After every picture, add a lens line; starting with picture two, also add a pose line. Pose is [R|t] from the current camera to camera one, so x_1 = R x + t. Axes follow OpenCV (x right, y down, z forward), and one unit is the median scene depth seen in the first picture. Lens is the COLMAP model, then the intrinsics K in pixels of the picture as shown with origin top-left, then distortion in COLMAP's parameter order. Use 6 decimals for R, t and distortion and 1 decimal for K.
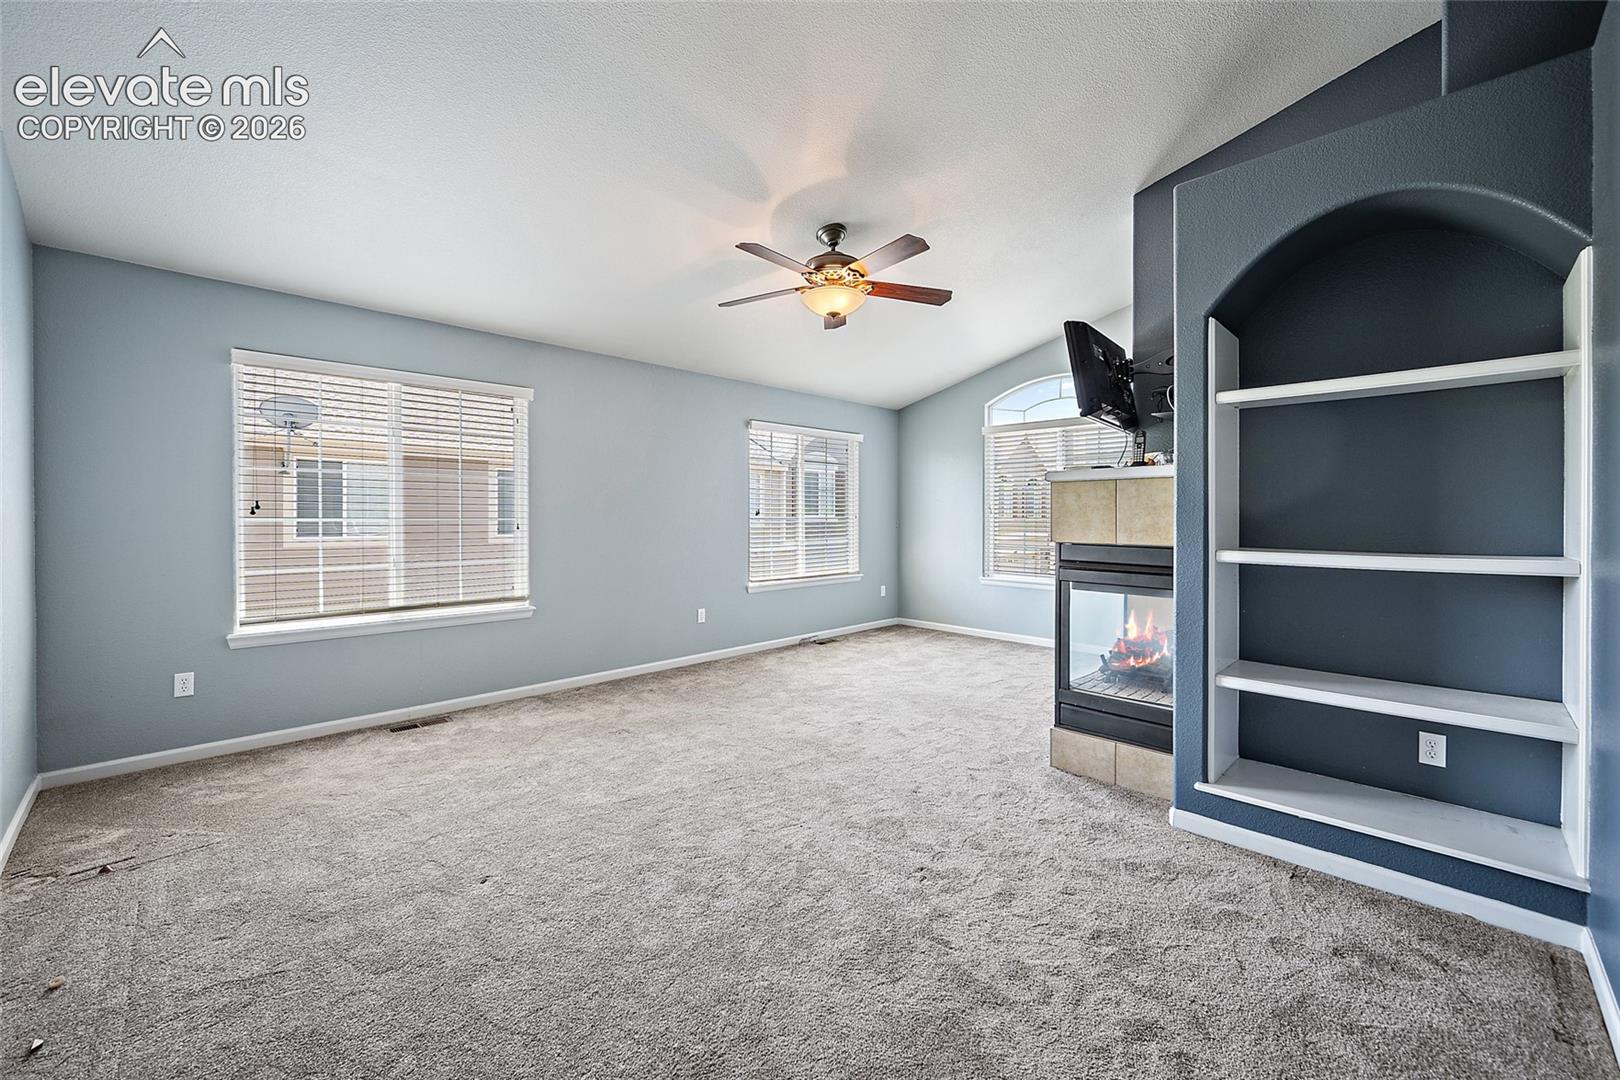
lens RADIAL K [[646.3, 0, 814.3], [0, 646.3, 521.2], [0, 0, 1]] dist [-0.002161, 0.000069]
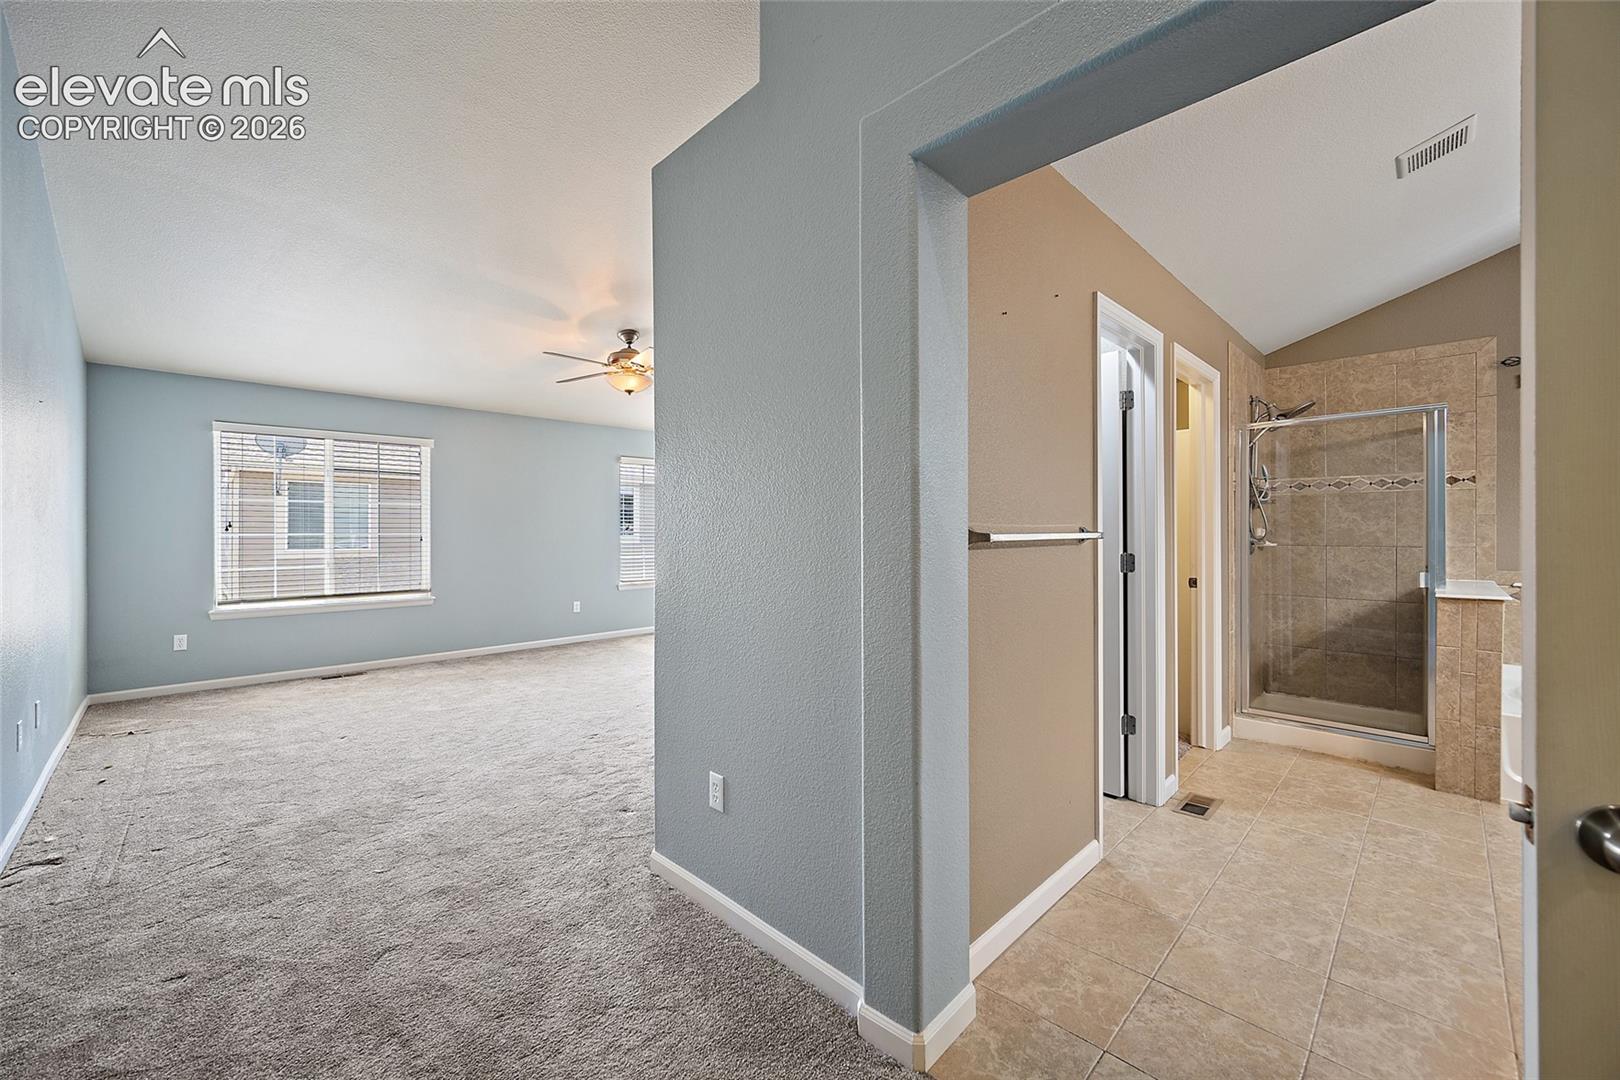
lens RADIAL K [[638.9, 0, 811.4], [0, 638.9, 531.0], [0, 0, 1]] dist [-0.002712, -0.000261]
pose [[0.999976, -0.001579, -0.006800, 0.478743], [0.001542, 0.999984, -0.005386, -0.000101], [0.006809, 0.005376, 0.999962, -0.453007]]
